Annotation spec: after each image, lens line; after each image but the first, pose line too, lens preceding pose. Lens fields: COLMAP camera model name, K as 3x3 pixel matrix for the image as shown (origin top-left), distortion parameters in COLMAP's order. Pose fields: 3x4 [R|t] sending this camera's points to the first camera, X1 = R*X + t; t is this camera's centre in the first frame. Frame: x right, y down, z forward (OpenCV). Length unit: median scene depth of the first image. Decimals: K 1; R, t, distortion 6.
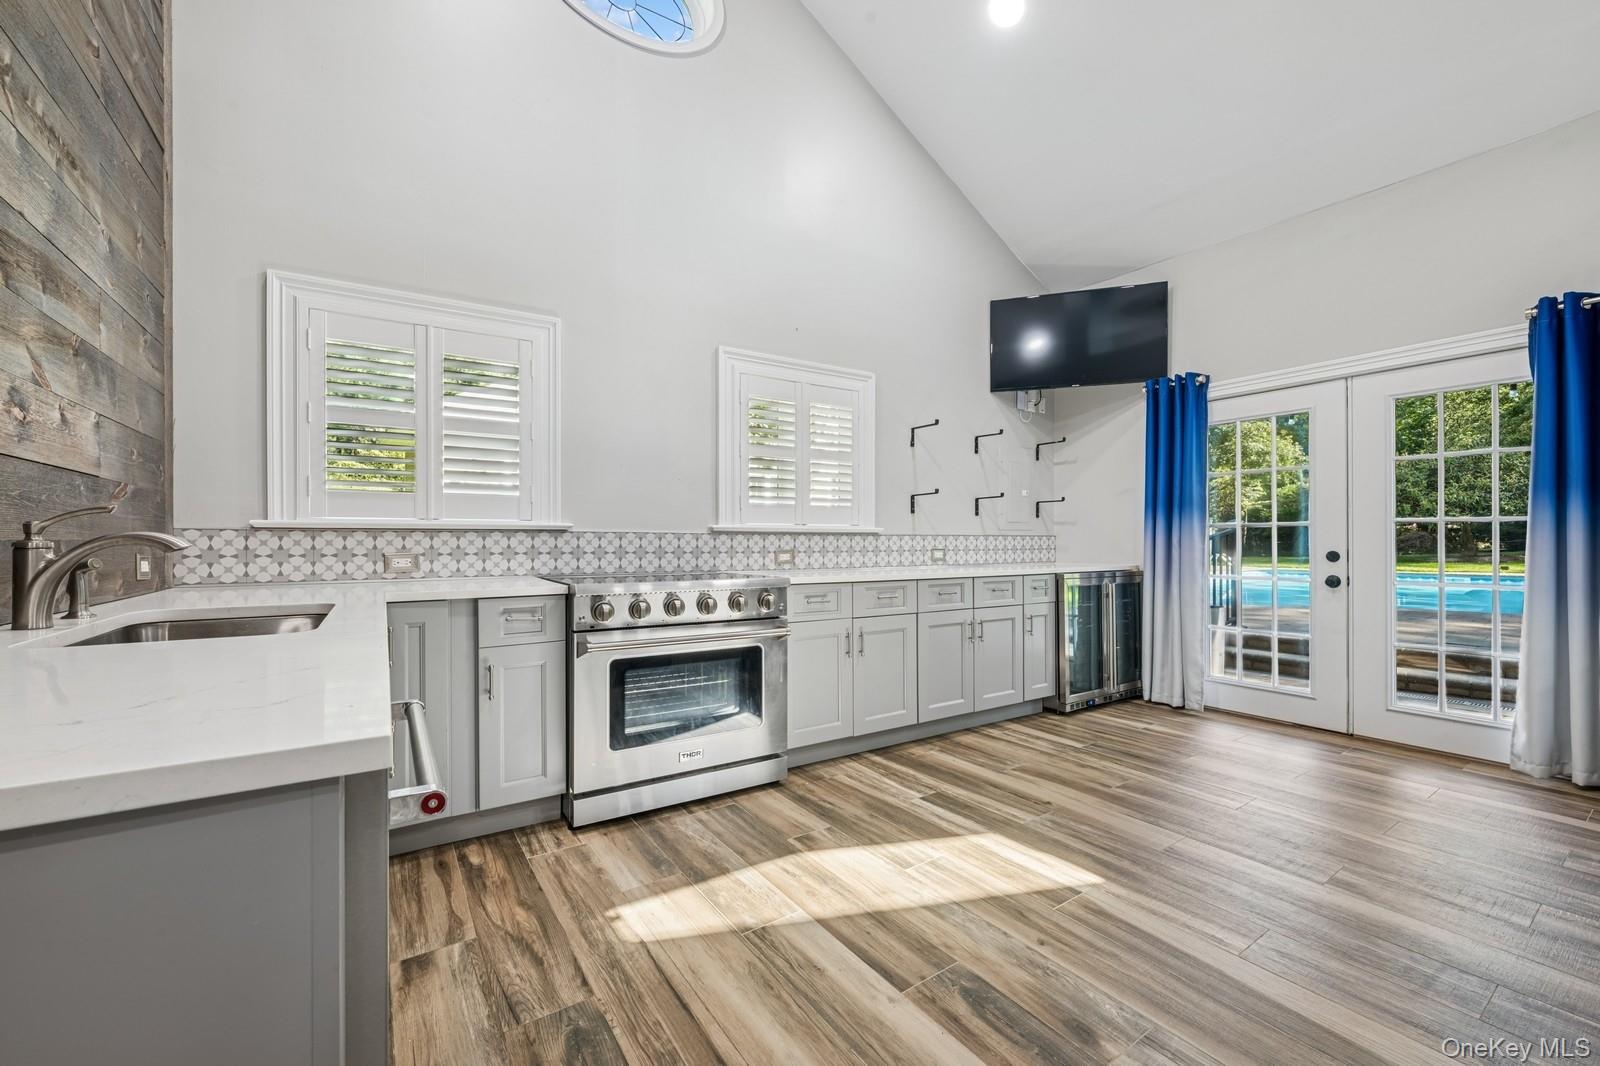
lens RADIAL K [[645.9, 0, 801.9], [0, 645.9, 544.3], [0, 0, 1]] dist [-0.000949, -0.000193]
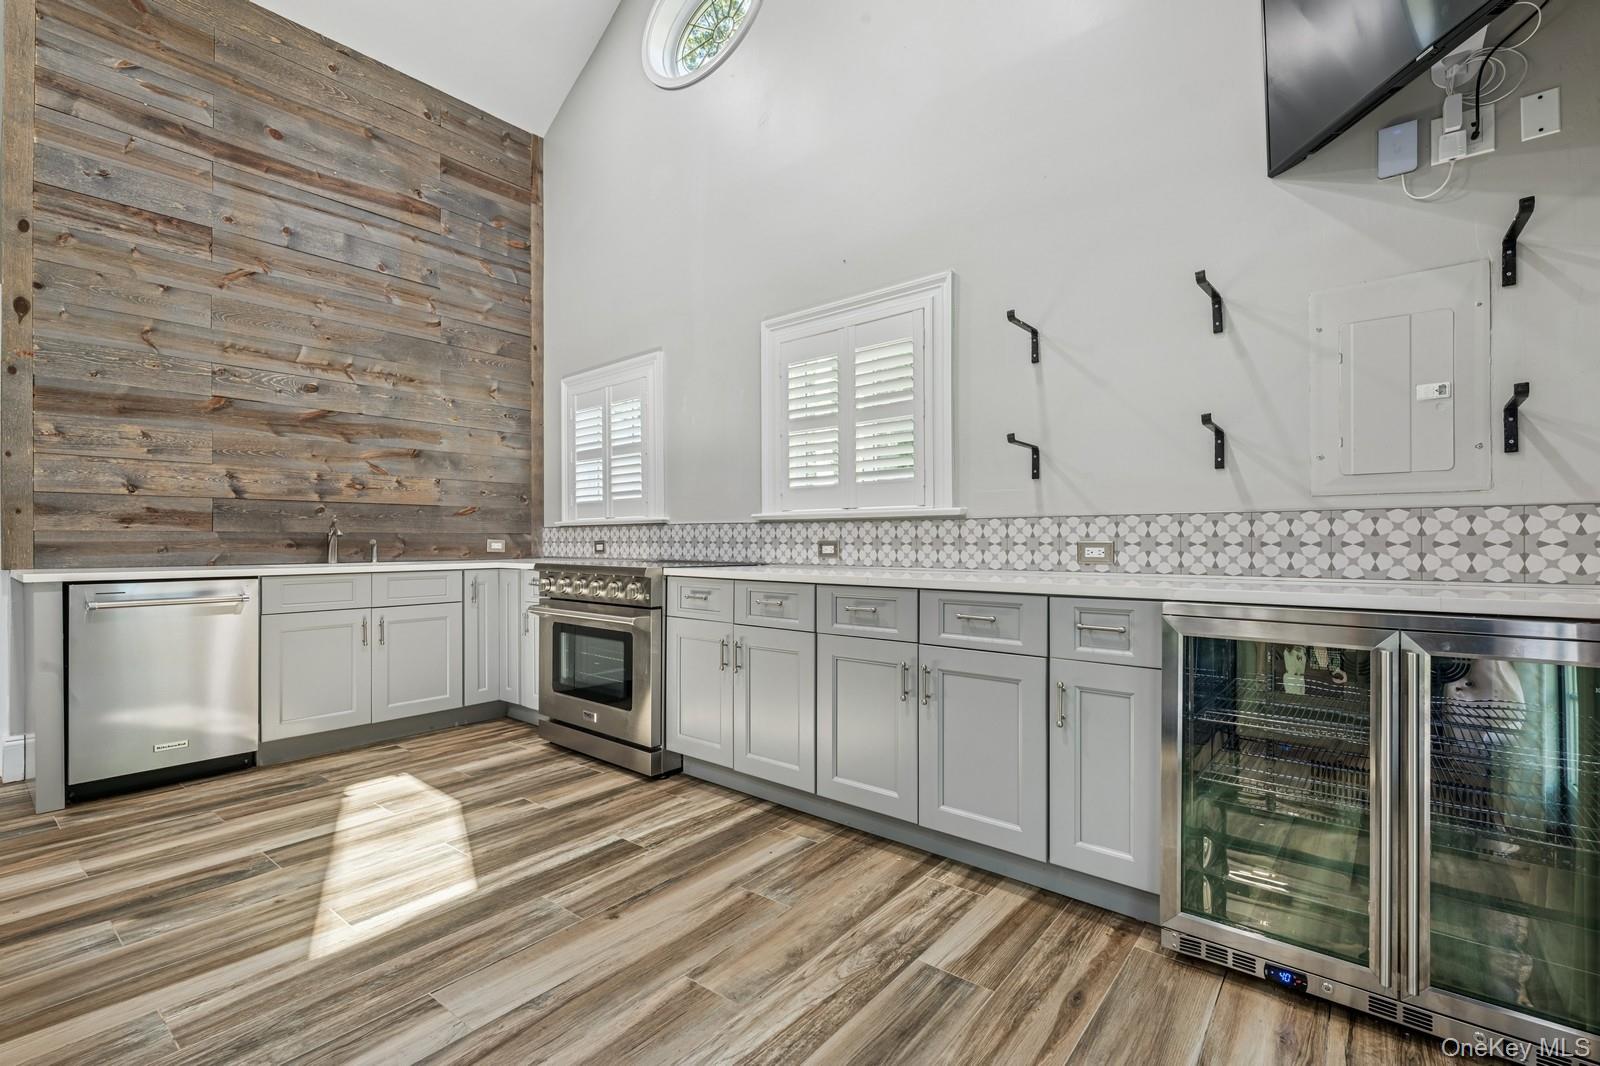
lens RADIAL K [[741.2, 0, 809.6], [0, 741.2, 532.8], [0, 0, 1]] dist [0.005151, 0.003693]
pose [[0.274572, -0.004293, -0.961557, 0.933069], [0.003648, 0.999987, -0.003423, 0.001837], [0.961560, -0.002568, 0.274584, 0.774051]]
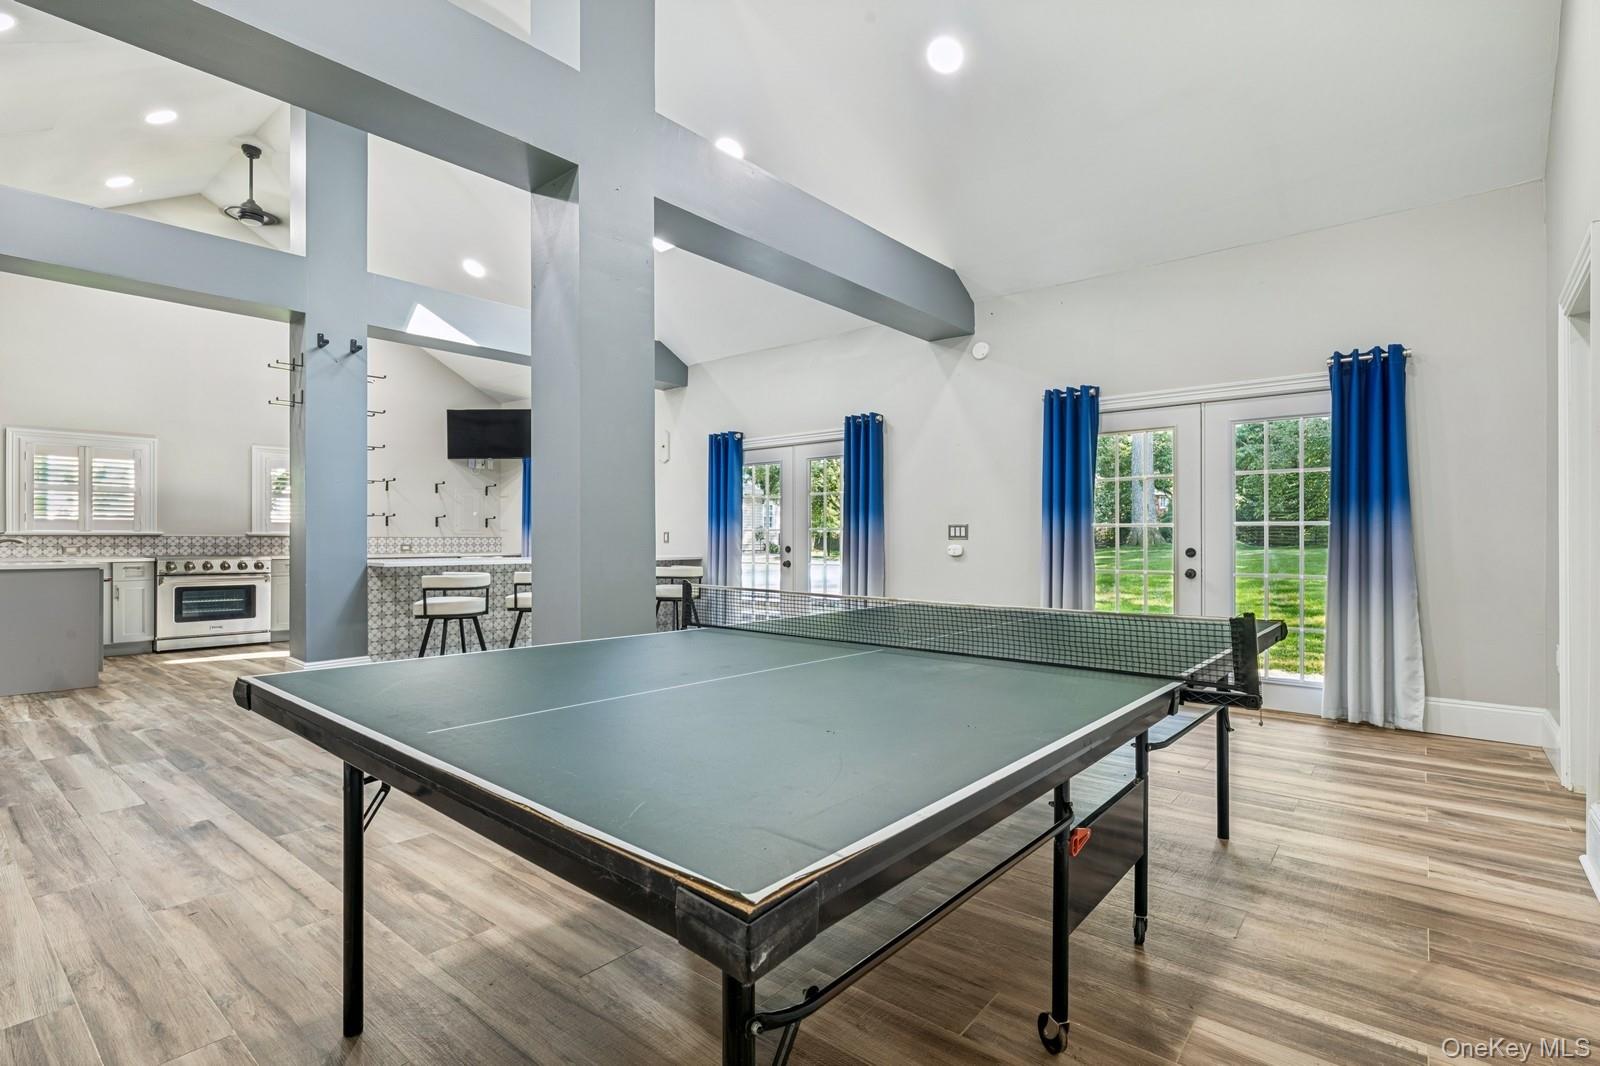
lens RADIAL K [[762.4, 0, 793.5], [0, 762.4, 533.7], [0, 0, 1]] dist [0.003926, 0.001207]
pose [[0.959367, 0.005168, 0.282114, 0.848134], [-0.002487, 0.999948, -0.009861, -0.006792], [-0.282151, 0.008759, 0.959330, -1.841574]]
